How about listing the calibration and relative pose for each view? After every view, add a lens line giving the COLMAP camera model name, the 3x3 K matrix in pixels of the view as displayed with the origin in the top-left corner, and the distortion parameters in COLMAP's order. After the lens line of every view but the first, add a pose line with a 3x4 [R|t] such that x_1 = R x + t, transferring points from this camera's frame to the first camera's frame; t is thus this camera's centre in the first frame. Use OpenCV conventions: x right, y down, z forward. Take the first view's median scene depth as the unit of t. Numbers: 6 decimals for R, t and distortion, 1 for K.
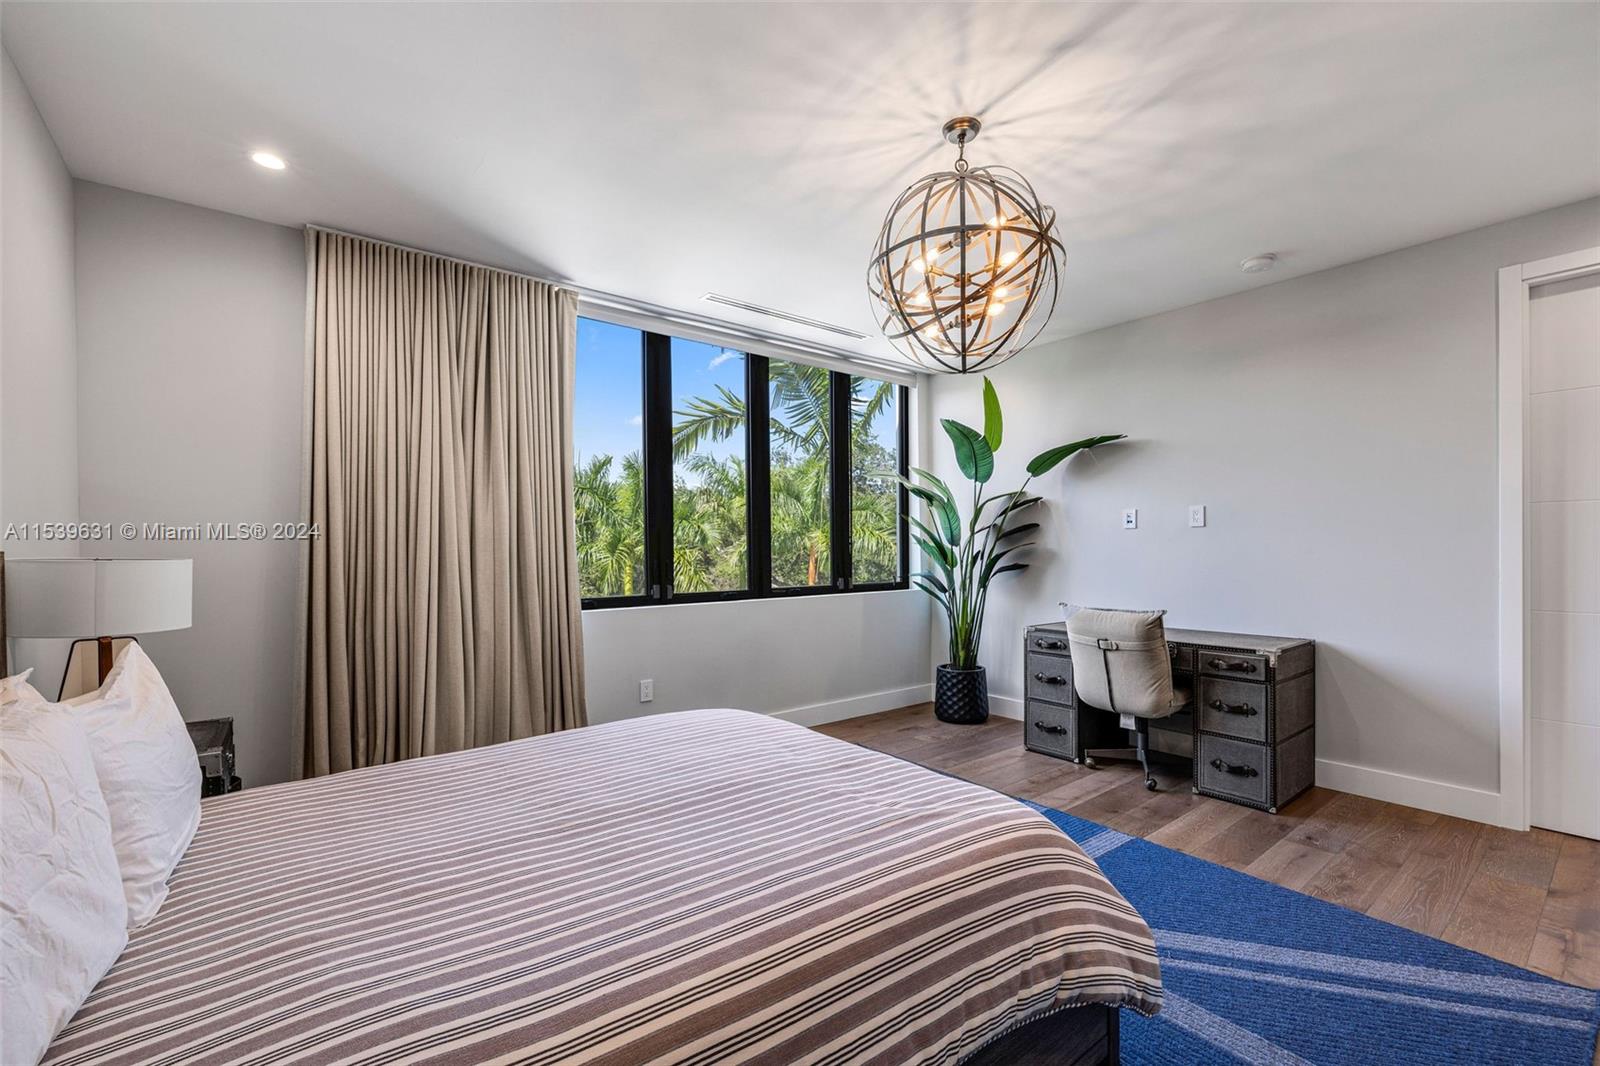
lens RADIAL K [[680.5, 0, 800.0], [0, 680.5, 542.8], [0, 0, 1]] dist [0.000588, 0.000014]
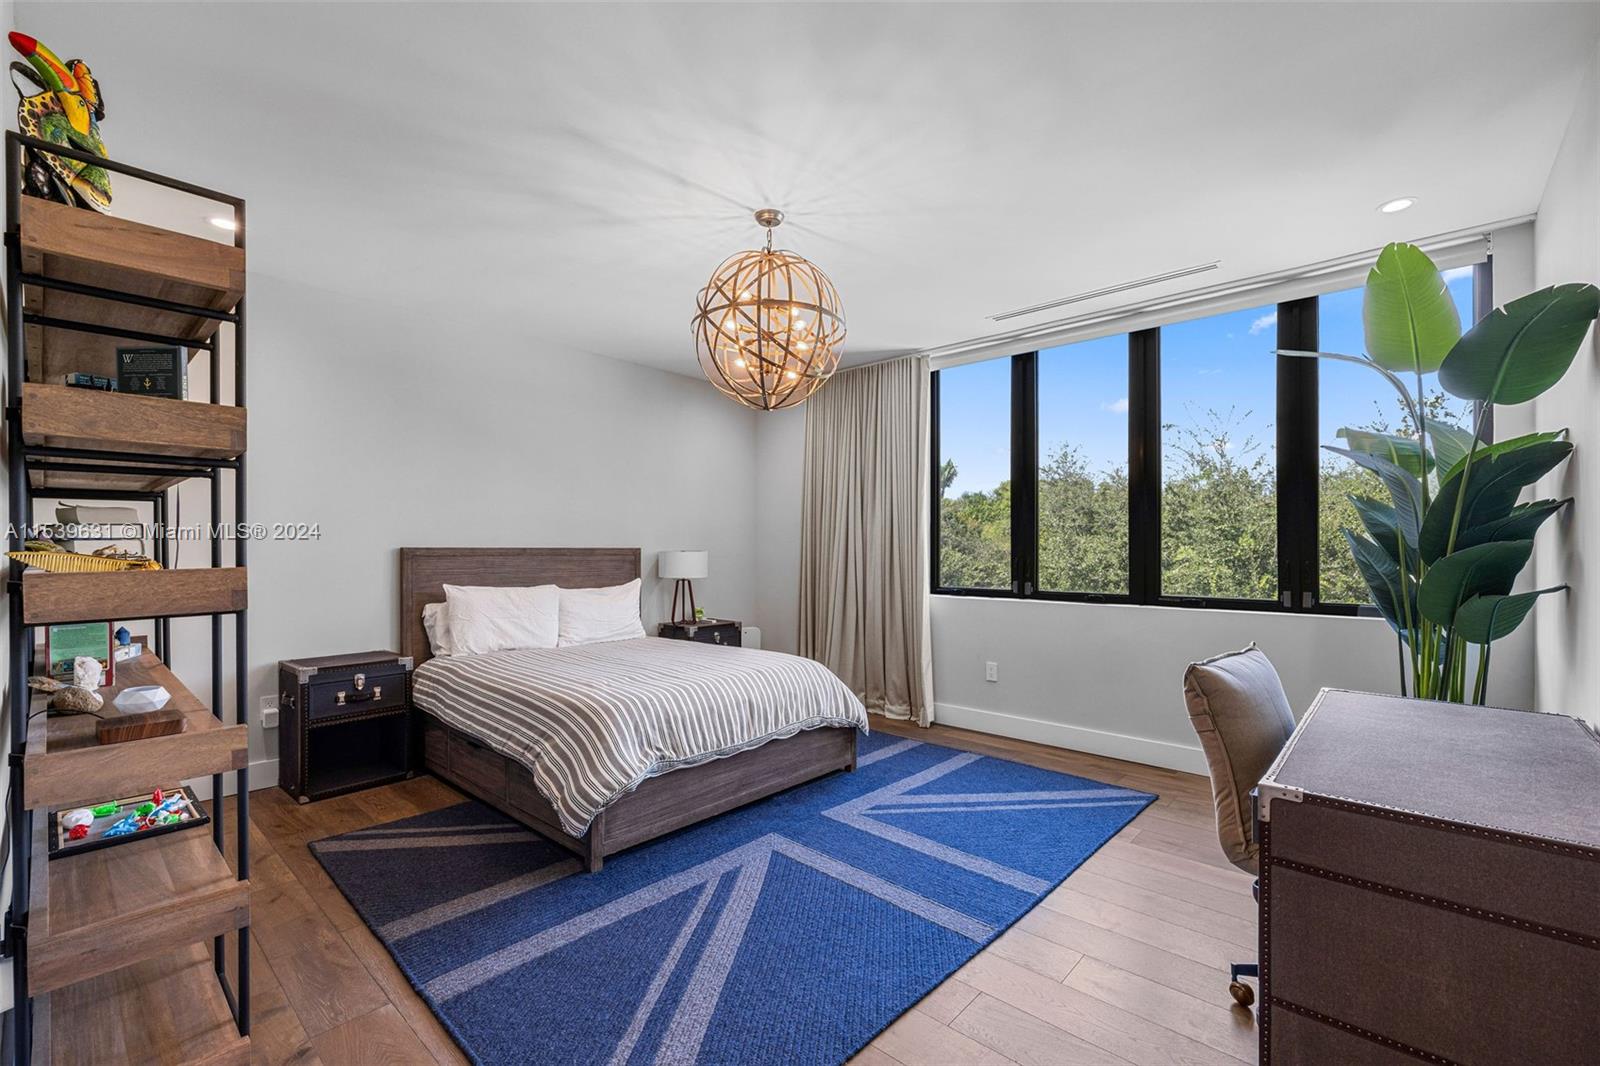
lens RADIAL K [[680.5, 0, 801.0], [0, 680.5, 537.3], [0, 0, 1]] dist [0.000588, 0.000014]
pose [[0.159091, -0.000123, -0.987264, 0.944308], [0.000592, 1.000000, -0.000029, -0.011640], [0.987264, -0.000579, 0.159091, 0.546431]]
